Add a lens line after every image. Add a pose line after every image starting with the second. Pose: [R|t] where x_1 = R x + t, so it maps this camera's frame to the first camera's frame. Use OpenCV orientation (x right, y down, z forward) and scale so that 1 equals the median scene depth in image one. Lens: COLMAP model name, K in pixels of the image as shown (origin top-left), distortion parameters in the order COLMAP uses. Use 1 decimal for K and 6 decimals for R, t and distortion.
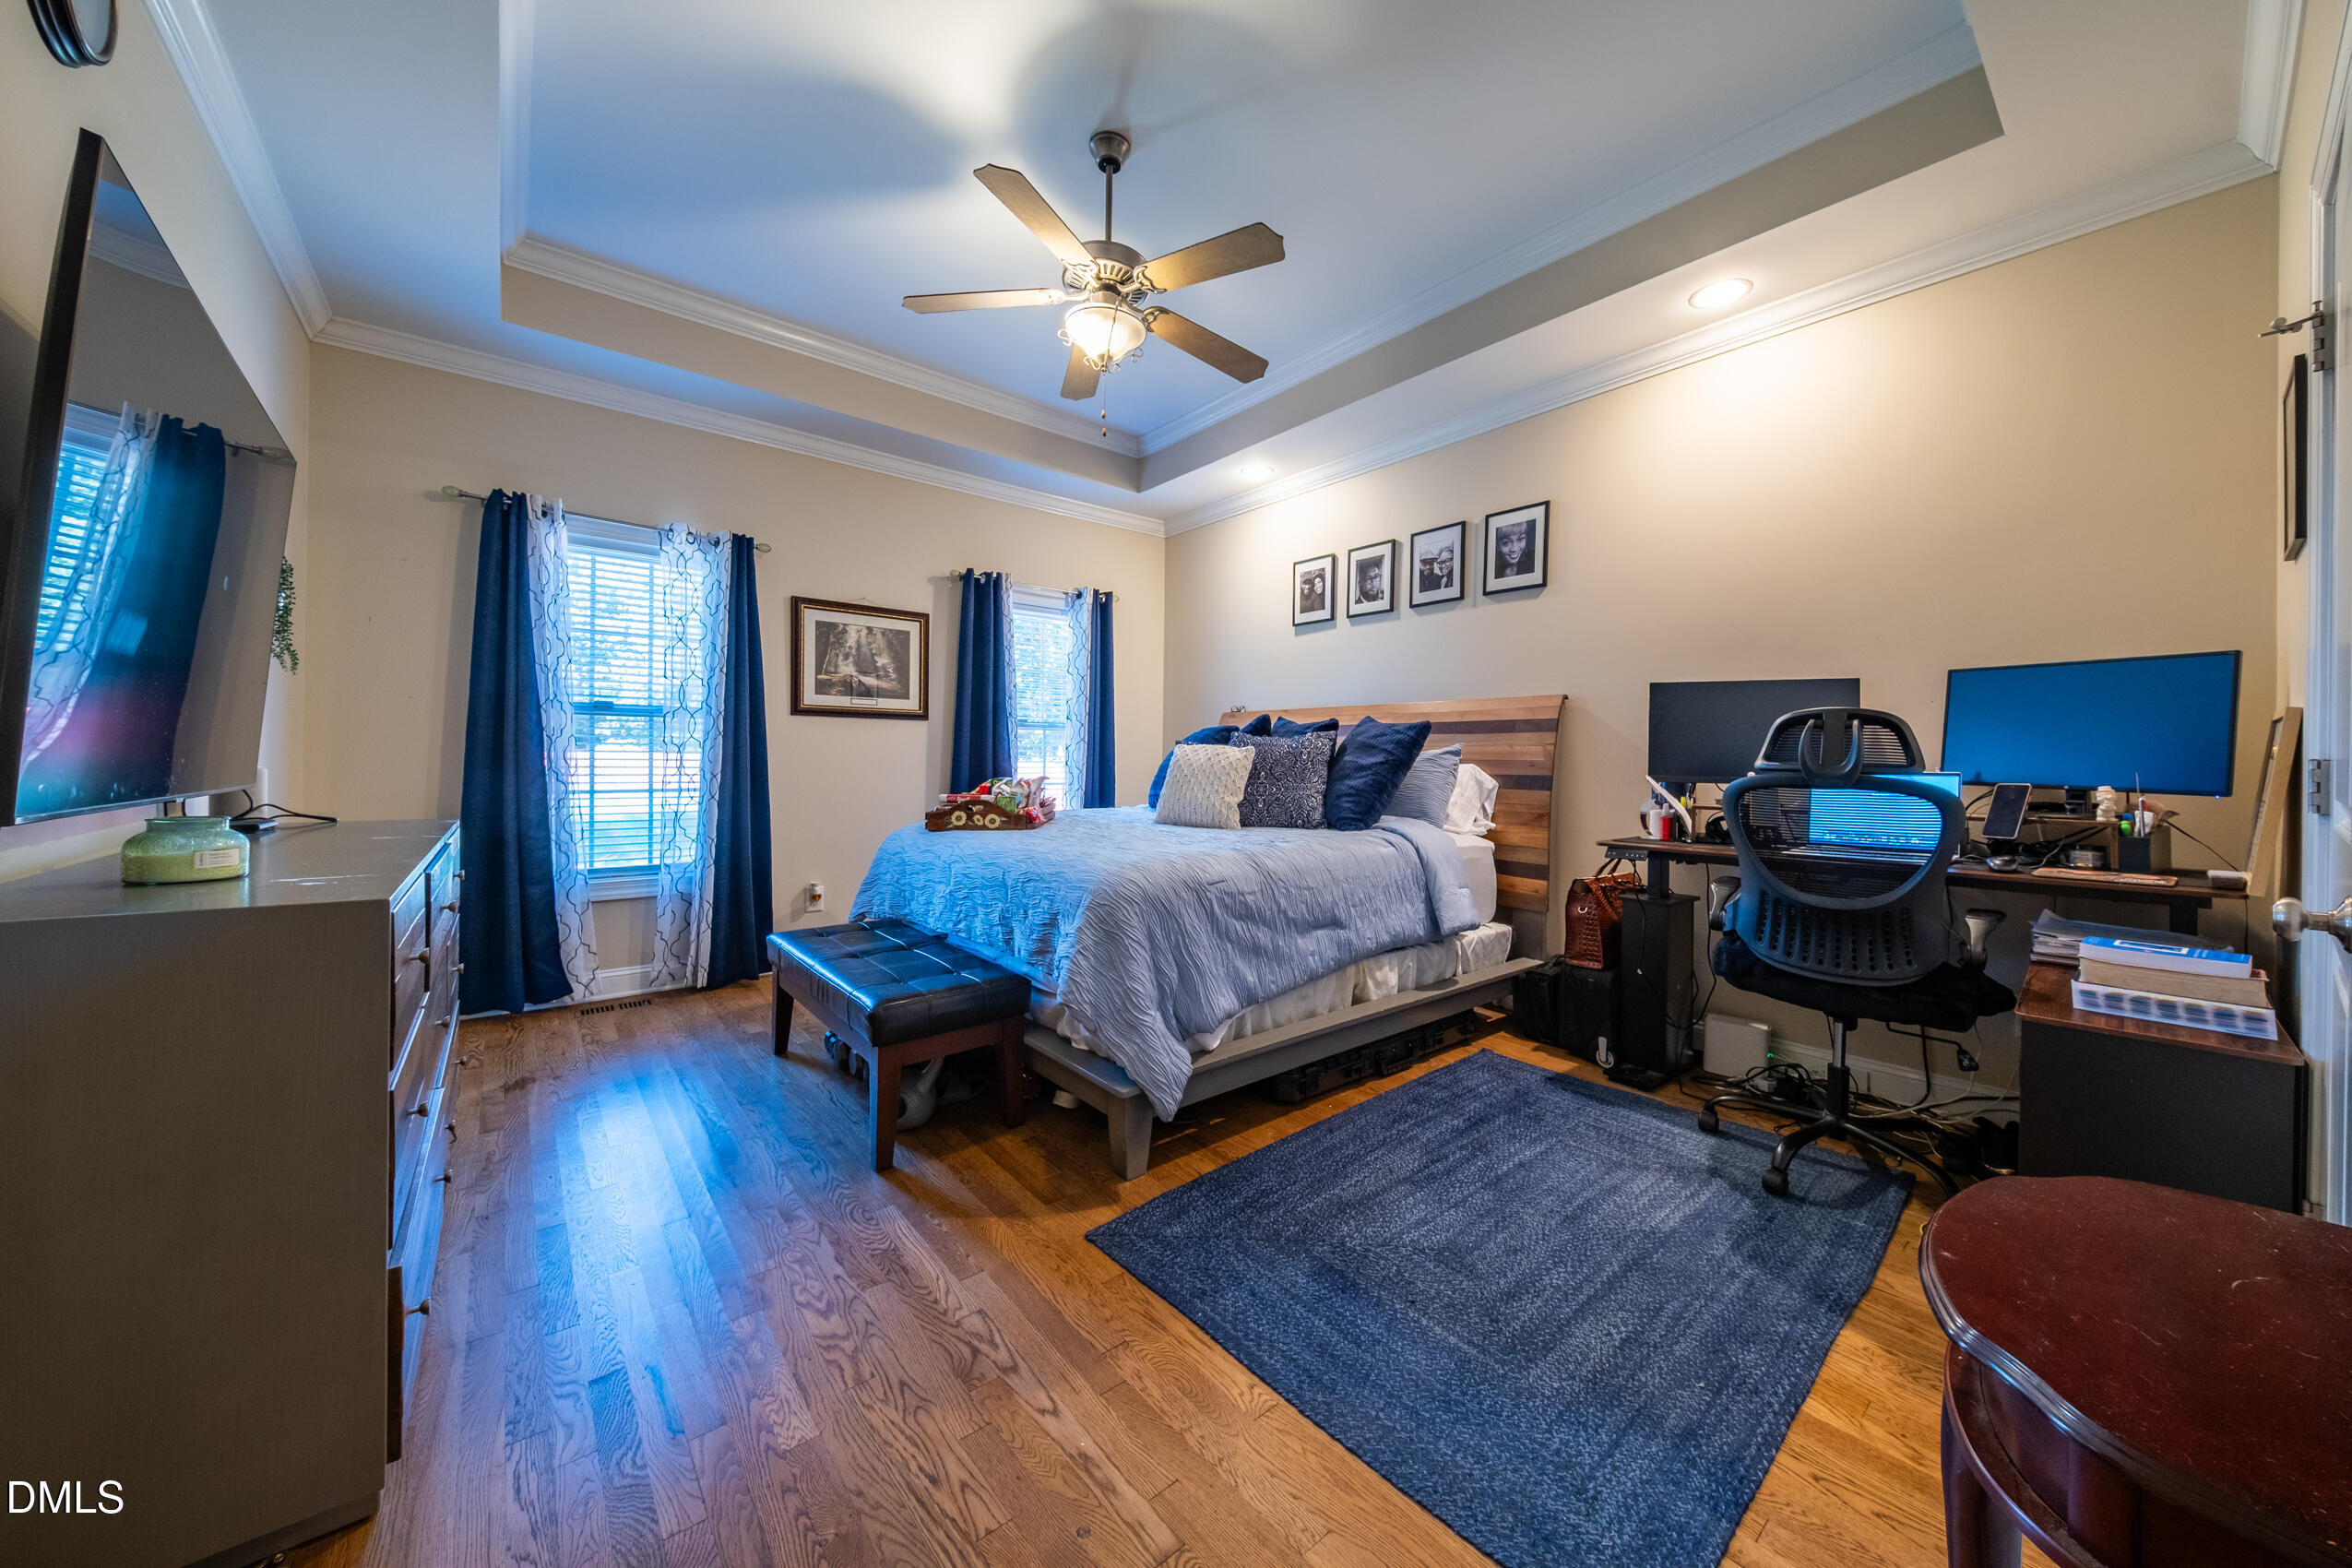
lens RADIAL K [[789.6, 0, 1187.8], [0, 789.6, 773.2], [0, 0, 1]] dist [0.032063, -0.015946]
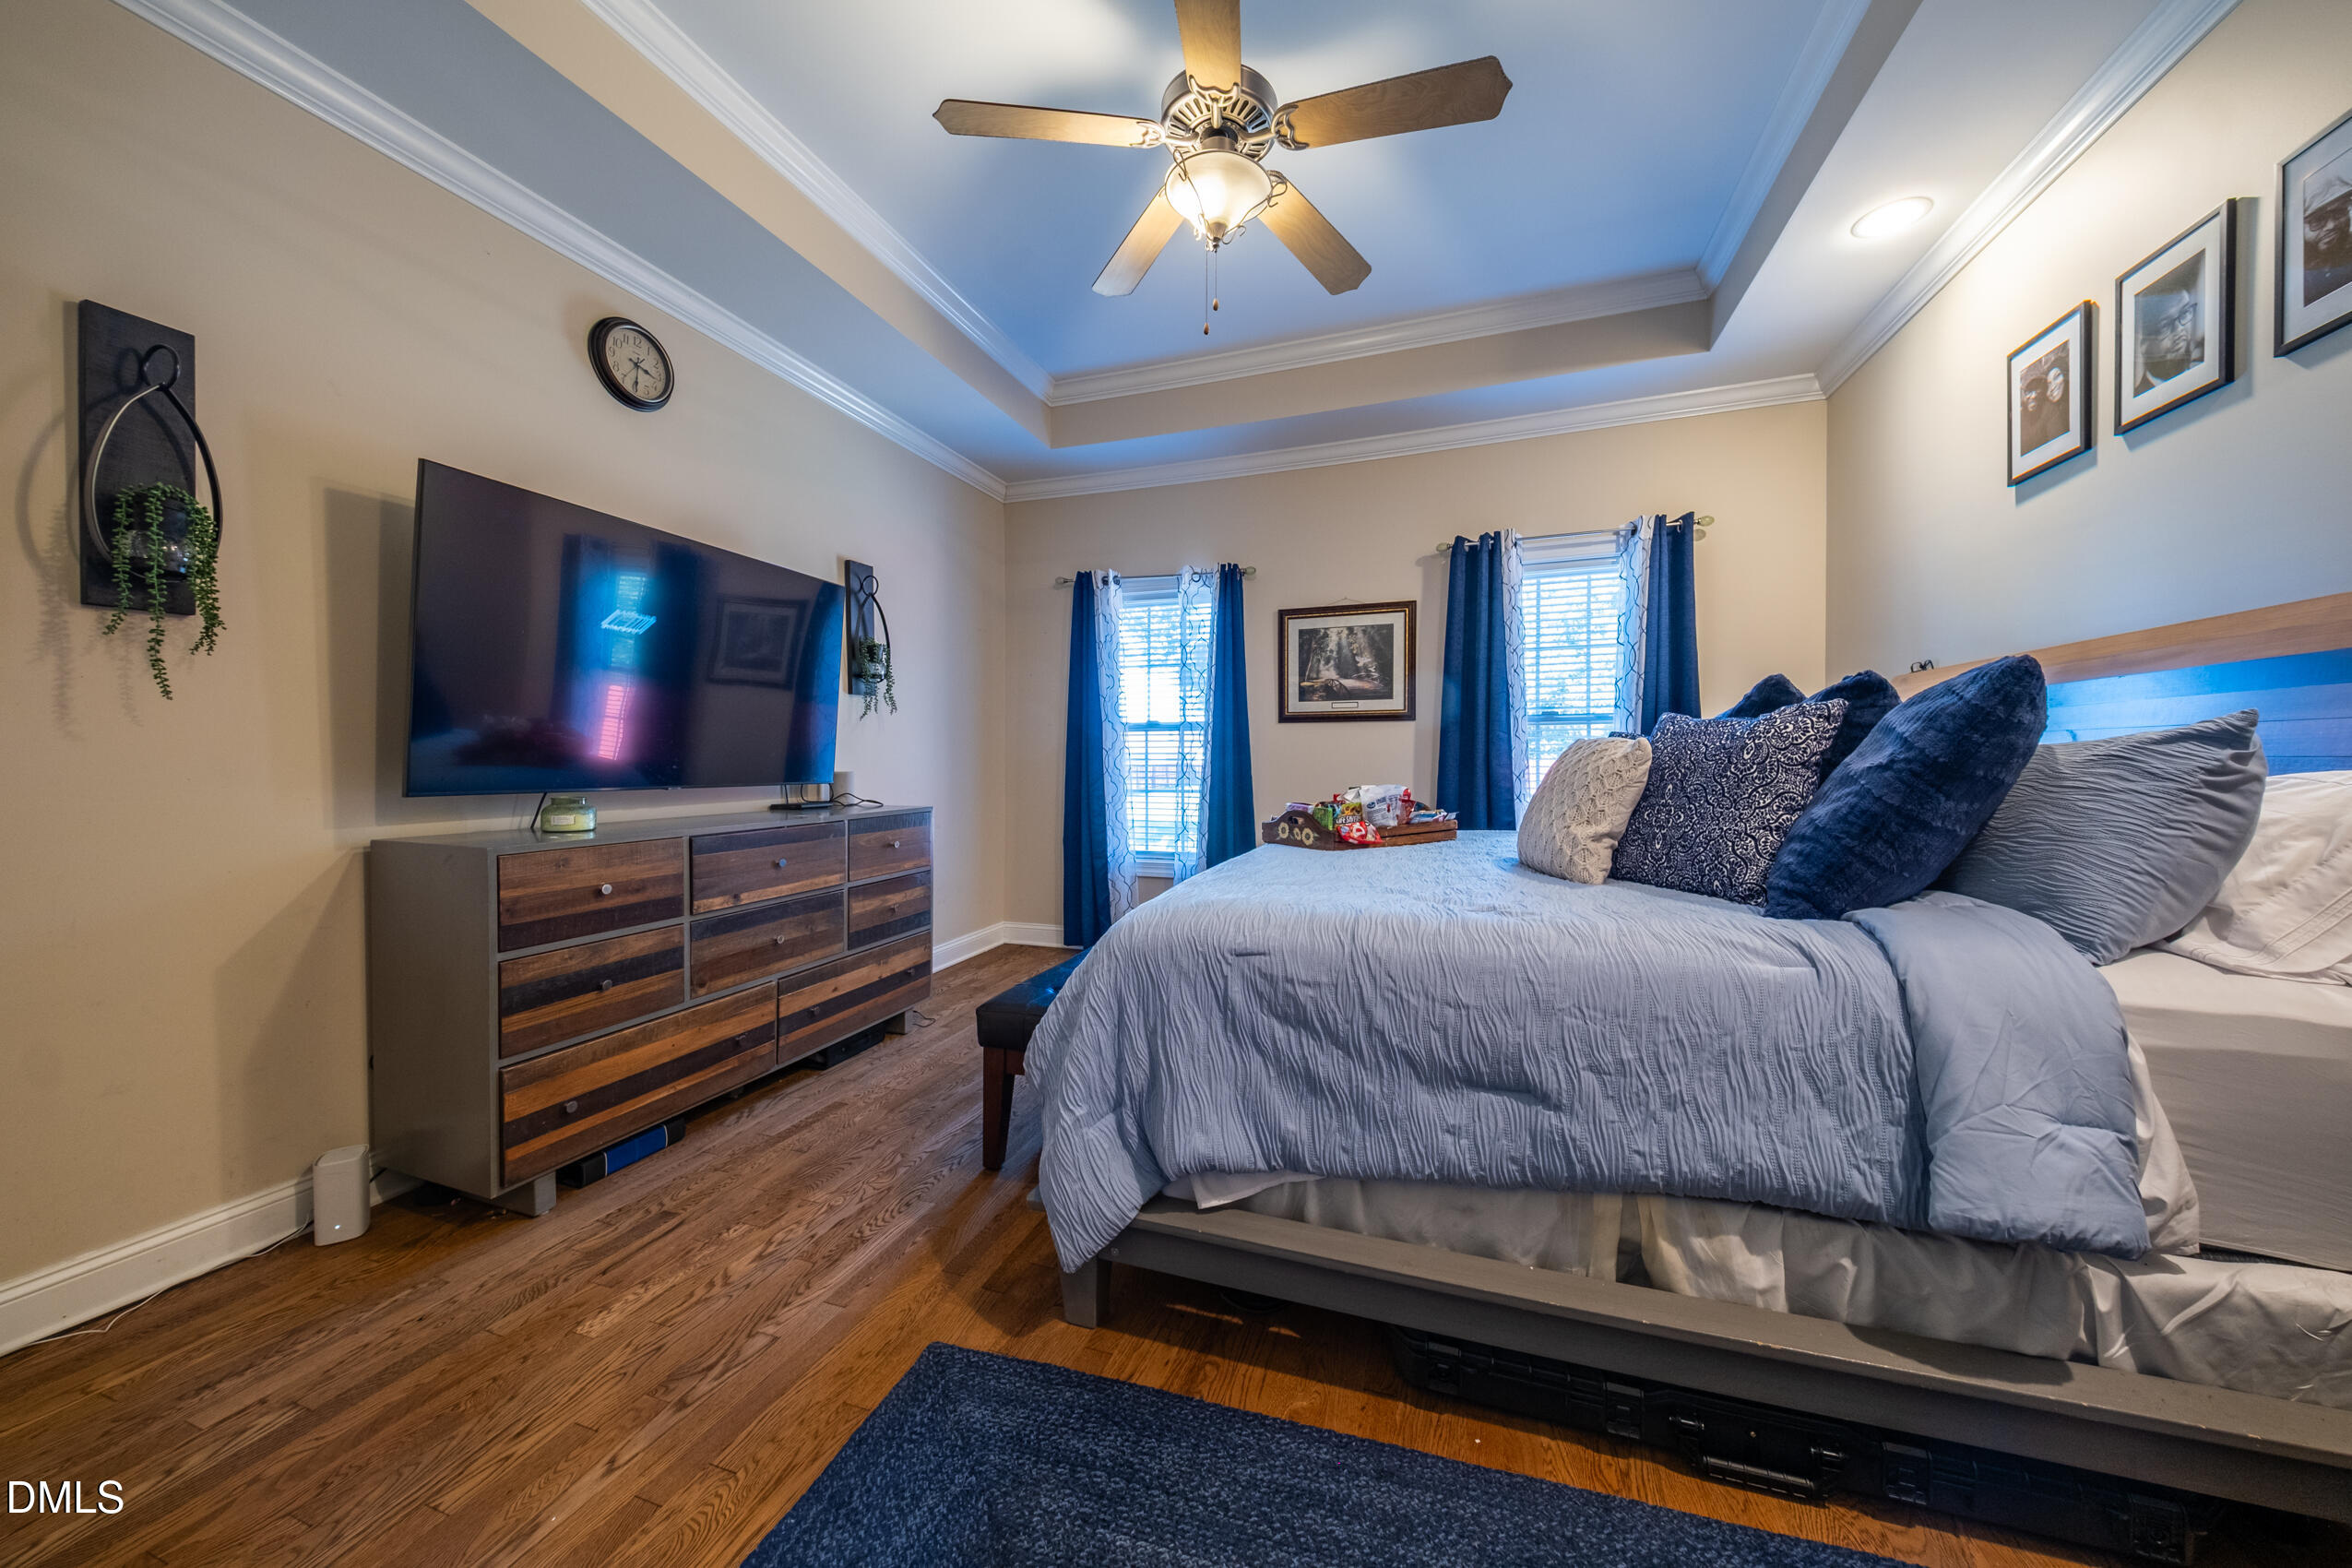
lens RADIAL K [[789.6, 0, 1187.8], [0, 789.6, 773.2], [0, 0, 1]] dist [0.032063, -0.015946]
pose [[0.527439, 0.002005, -0.849590, 0.356607], [-0.005798, 0.999982, -0.001239, -0.006567], [0.849573, 0.005580, 0.527442, 0.390191]]
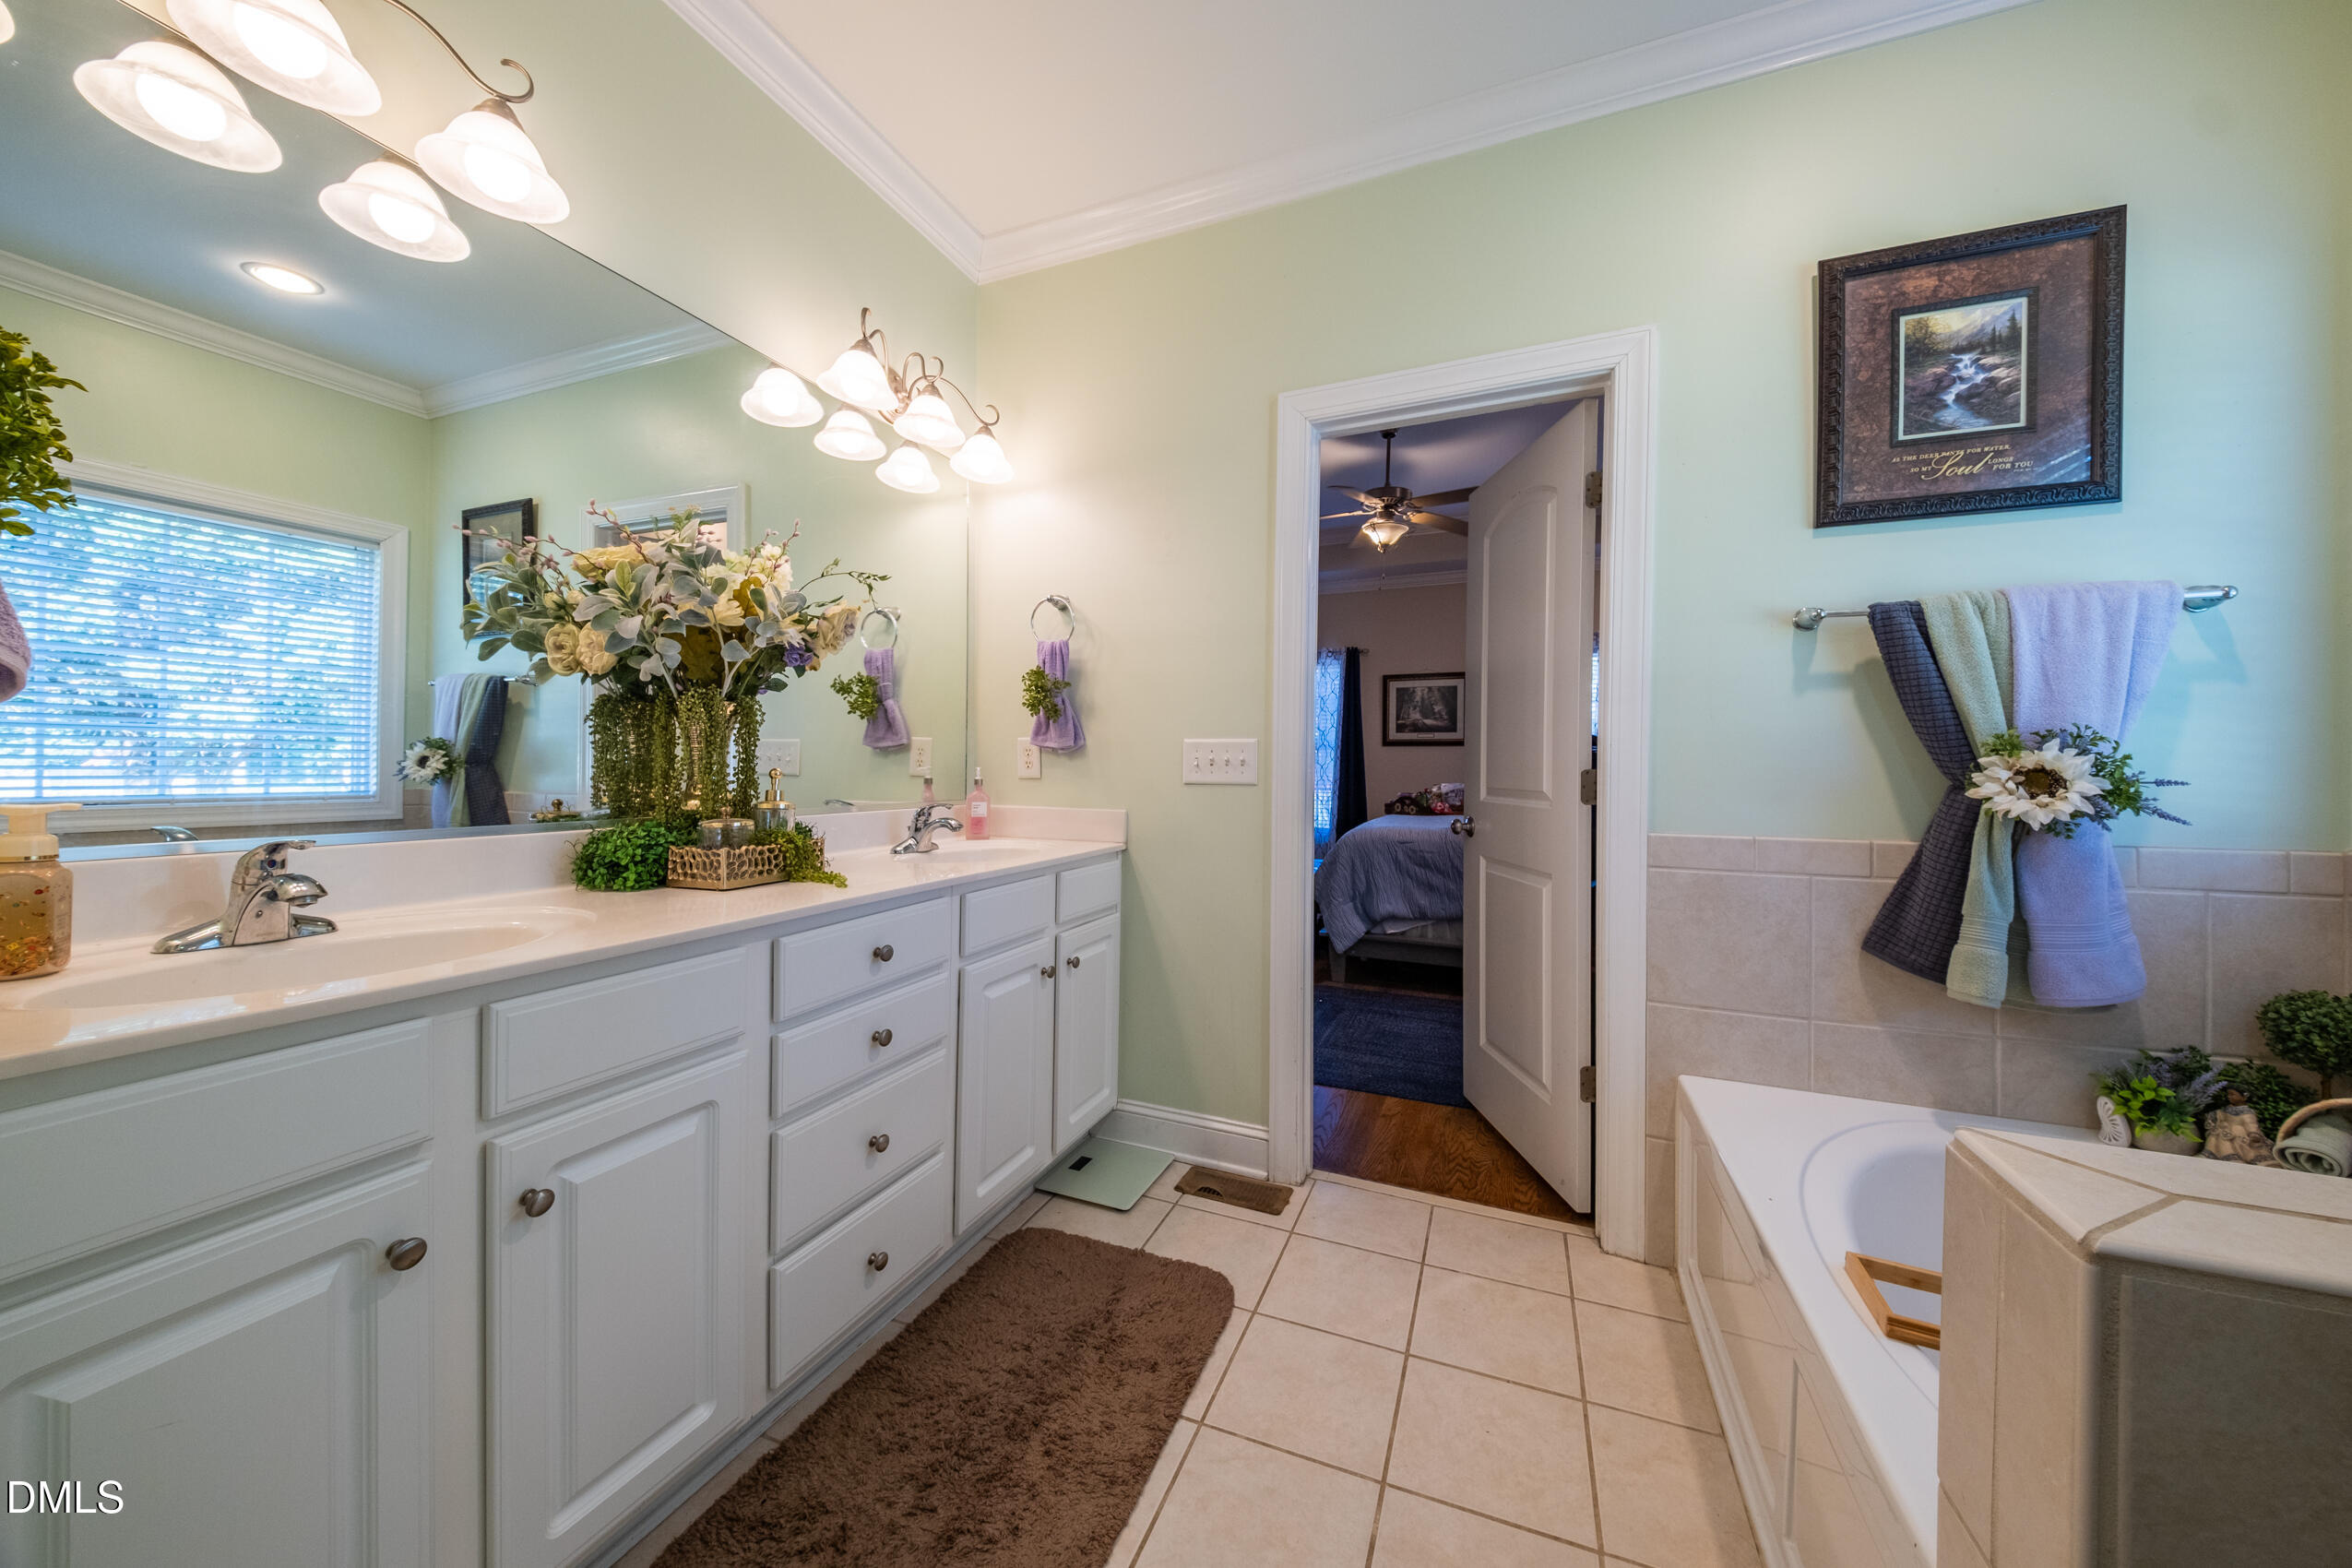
lens RADIAL K [[789.6, 0, 1187.8], [0, 789.6, 773.2], [0, 0, 1]] dist [0.032063, -0.015946]
pose [[0.472850, -0.000463, -0.881143, 0.847051], [-0.019244, 0.999756, -0.010852, 0.009236], [0.880933, 0.022088, 0.472726, -0.150440]]
